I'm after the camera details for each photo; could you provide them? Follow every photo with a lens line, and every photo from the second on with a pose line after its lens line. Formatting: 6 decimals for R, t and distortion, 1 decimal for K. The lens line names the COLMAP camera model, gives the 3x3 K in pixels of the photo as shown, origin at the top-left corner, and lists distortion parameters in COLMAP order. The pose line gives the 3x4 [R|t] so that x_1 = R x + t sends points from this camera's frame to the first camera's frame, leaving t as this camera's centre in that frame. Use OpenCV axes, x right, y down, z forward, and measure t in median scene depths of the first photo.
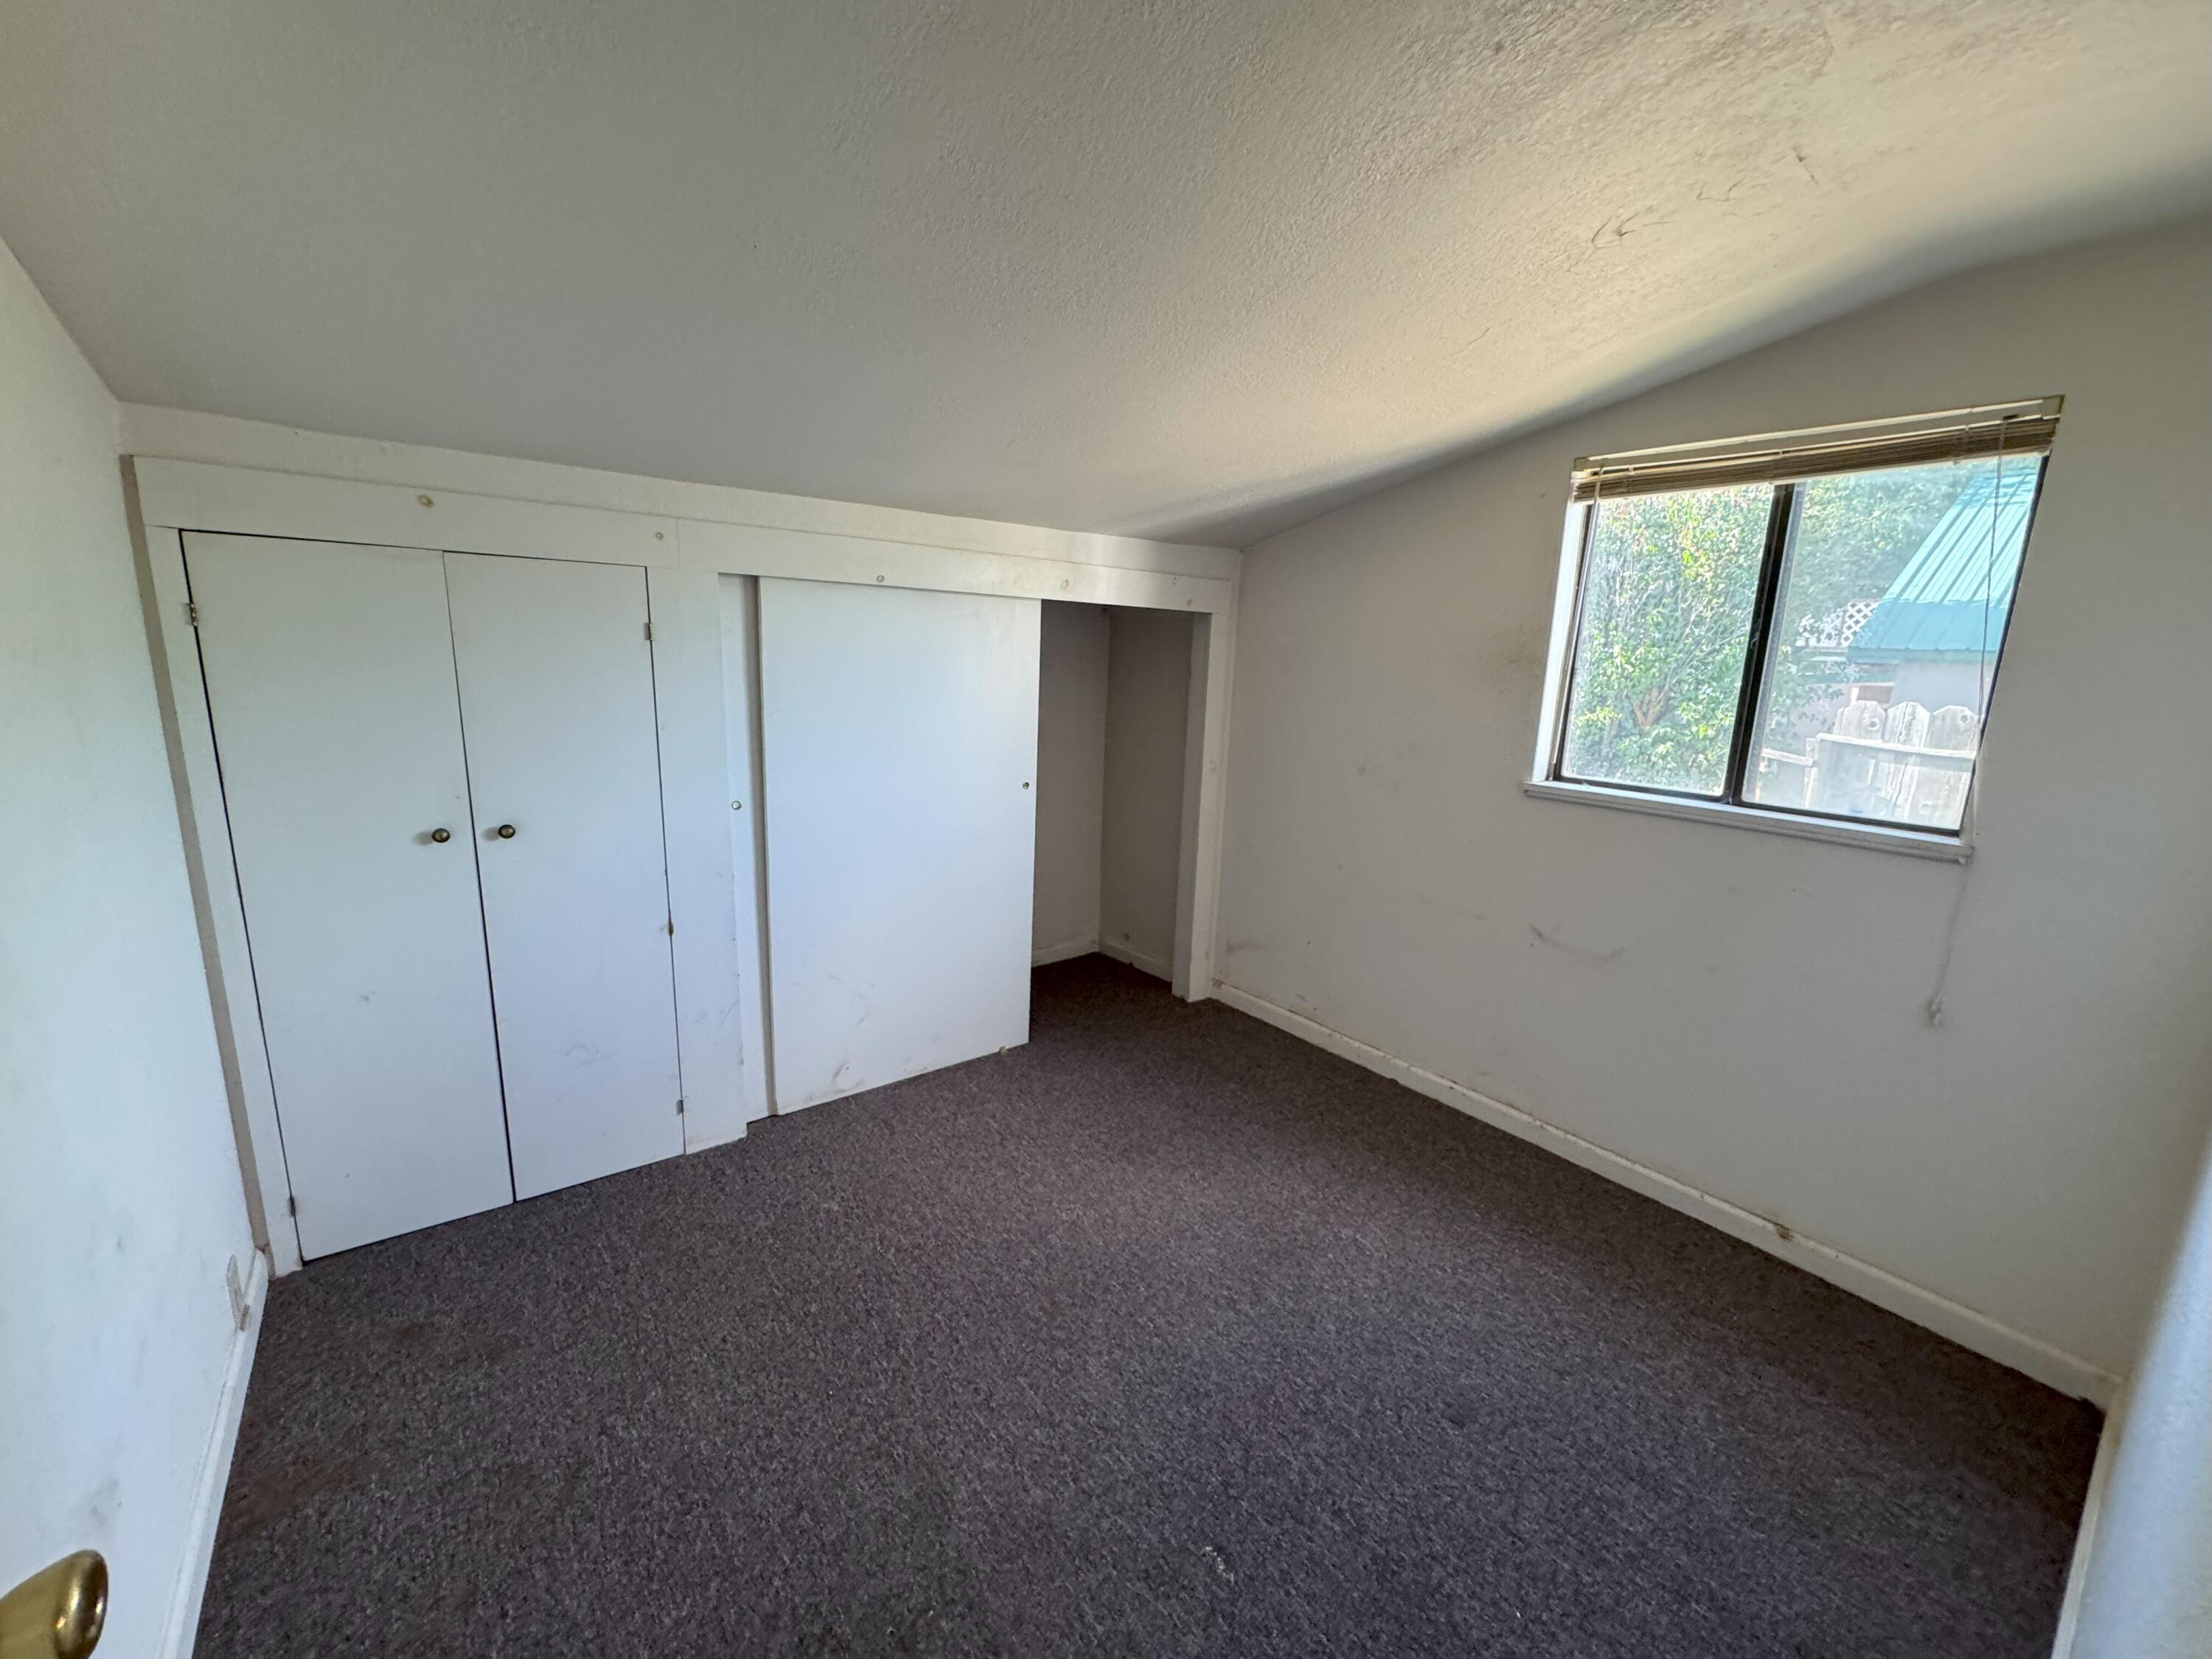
lens RADIAL K [[891.7, 0, 1101.4], [0, 891.7, 833.3], [0, 0, 1]] dist [-0.000660, 0.000147]
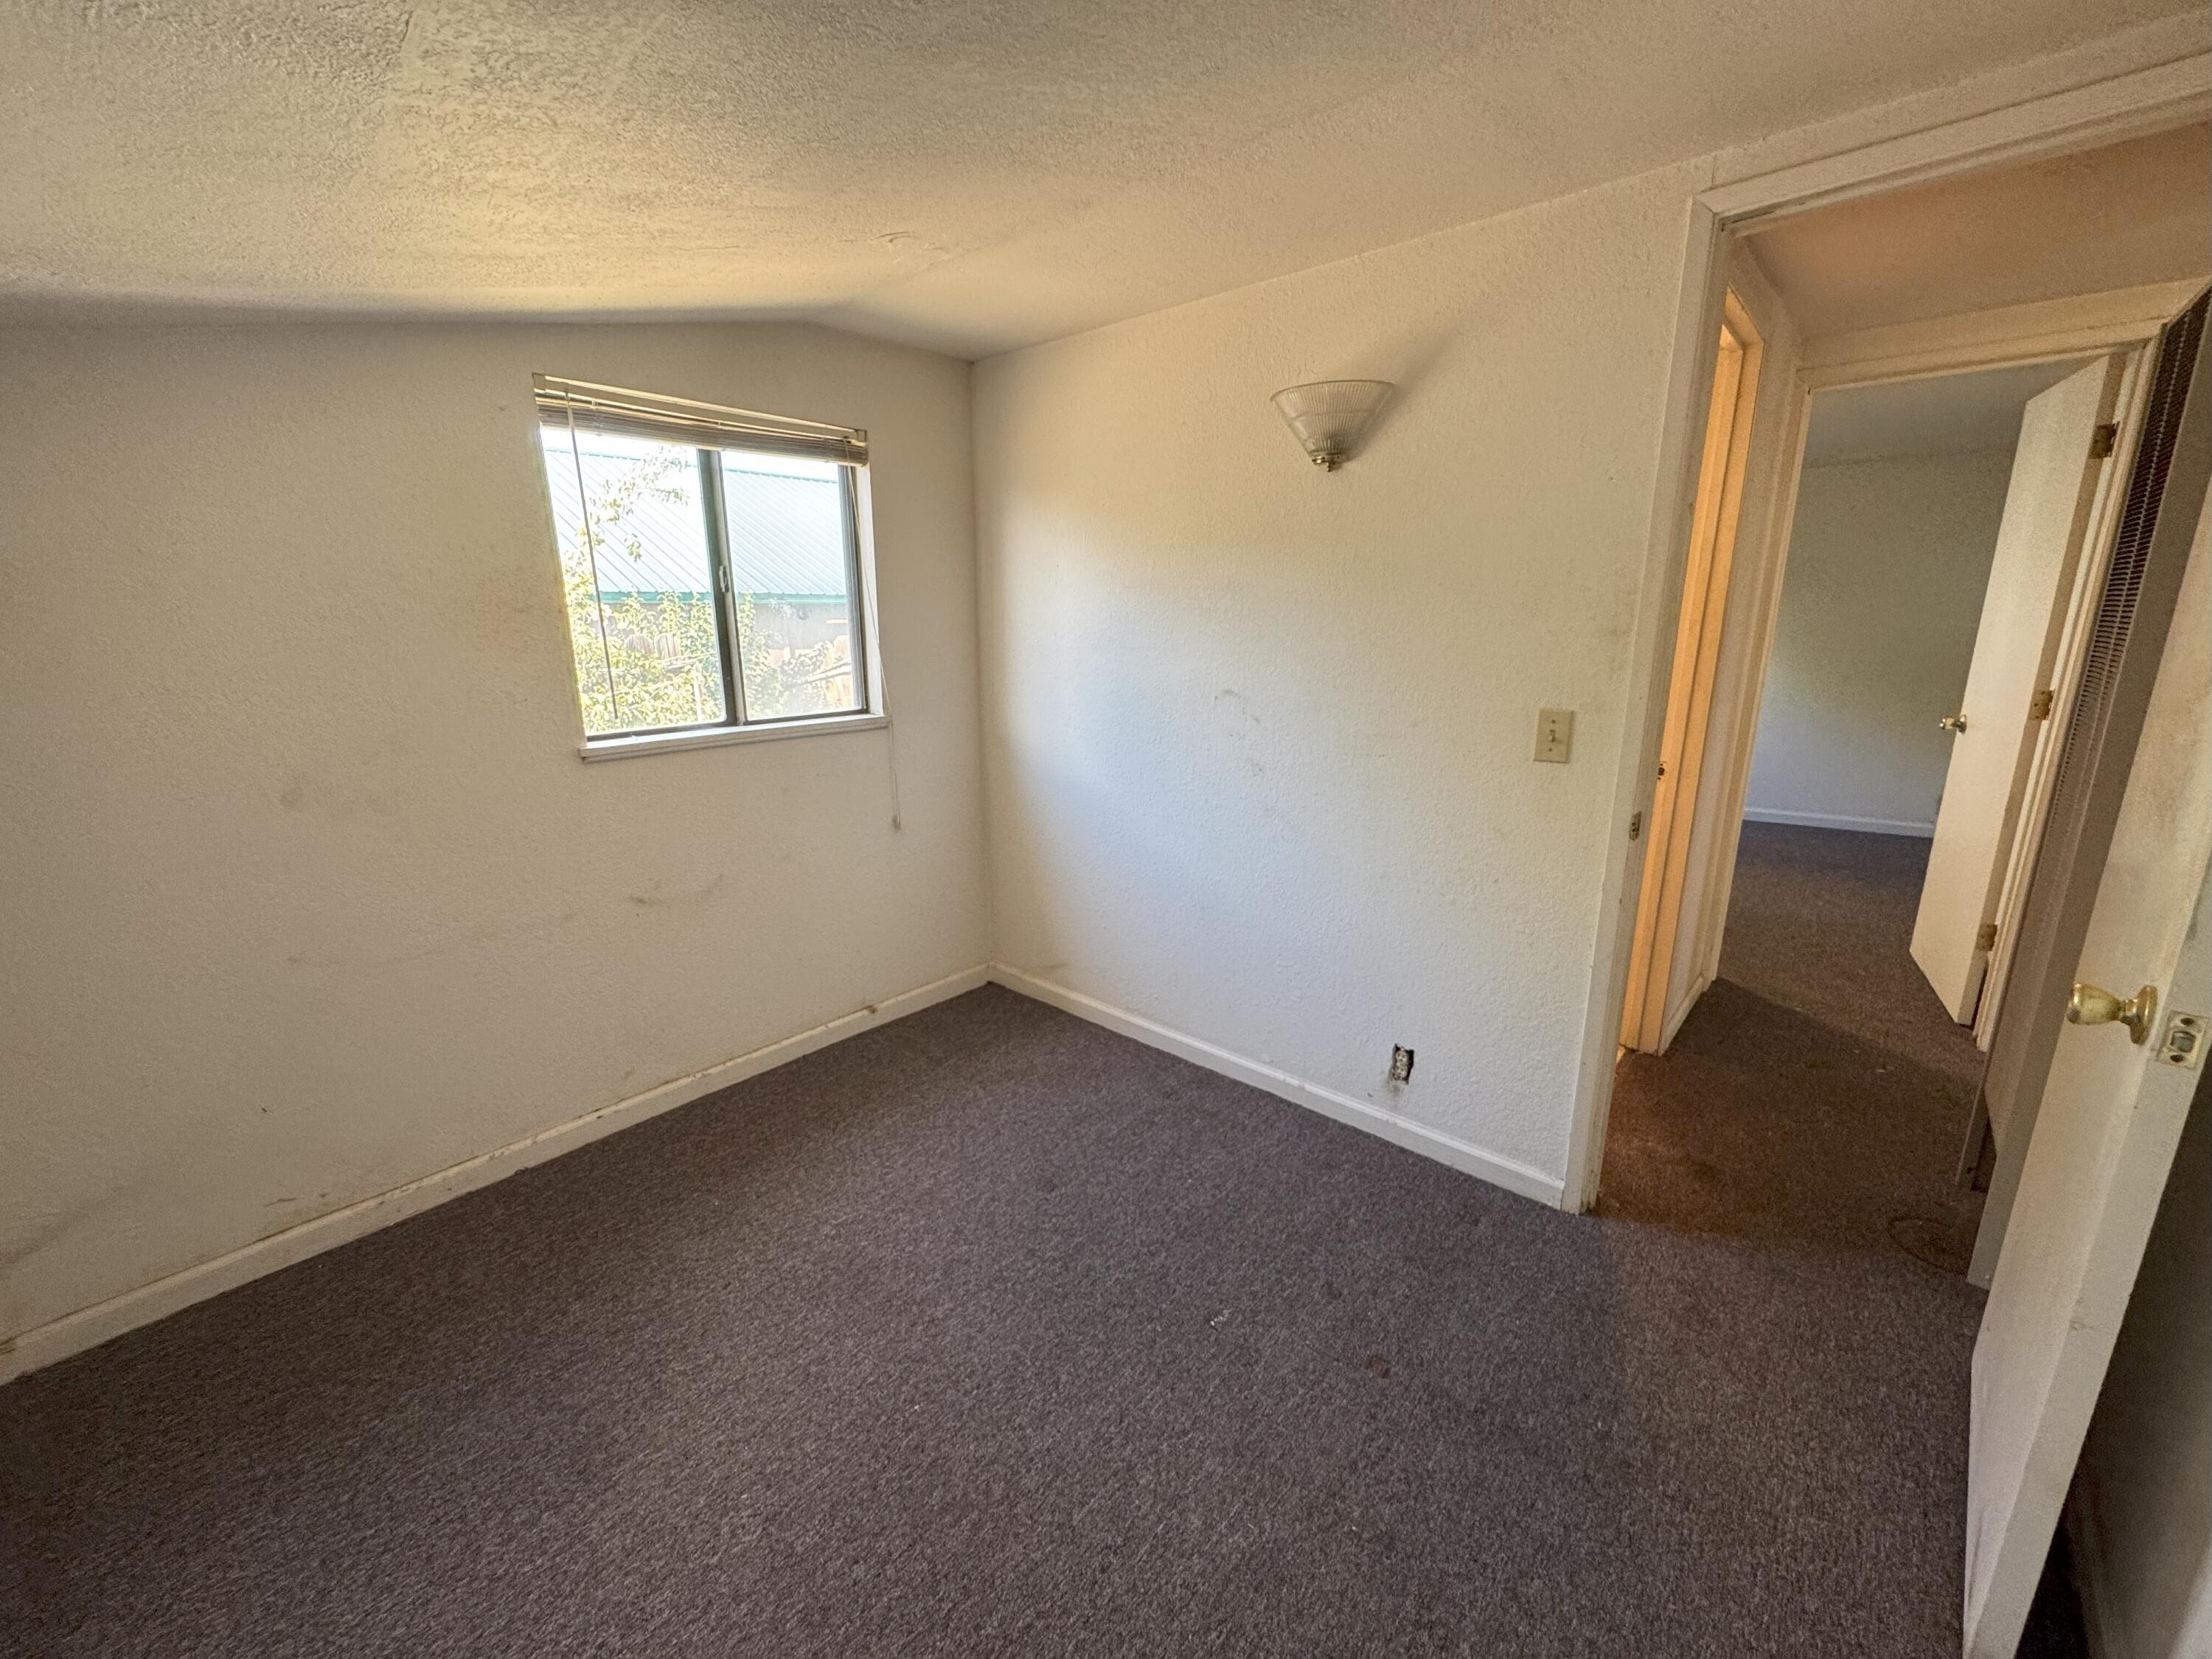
lens RADIAL K [[891.7, 0, 1101.4], [0, 891.7, 833.3], [0, 0, 1]] dist [-0.000660, 0.000147]
pose [[-0.191537, -0.269816, 0.943670, -0.588468], [0.202700, 0.929869, 0.307012, -0.180045], [-0.960326, 0.250086, -0.123413, 0.784539]]
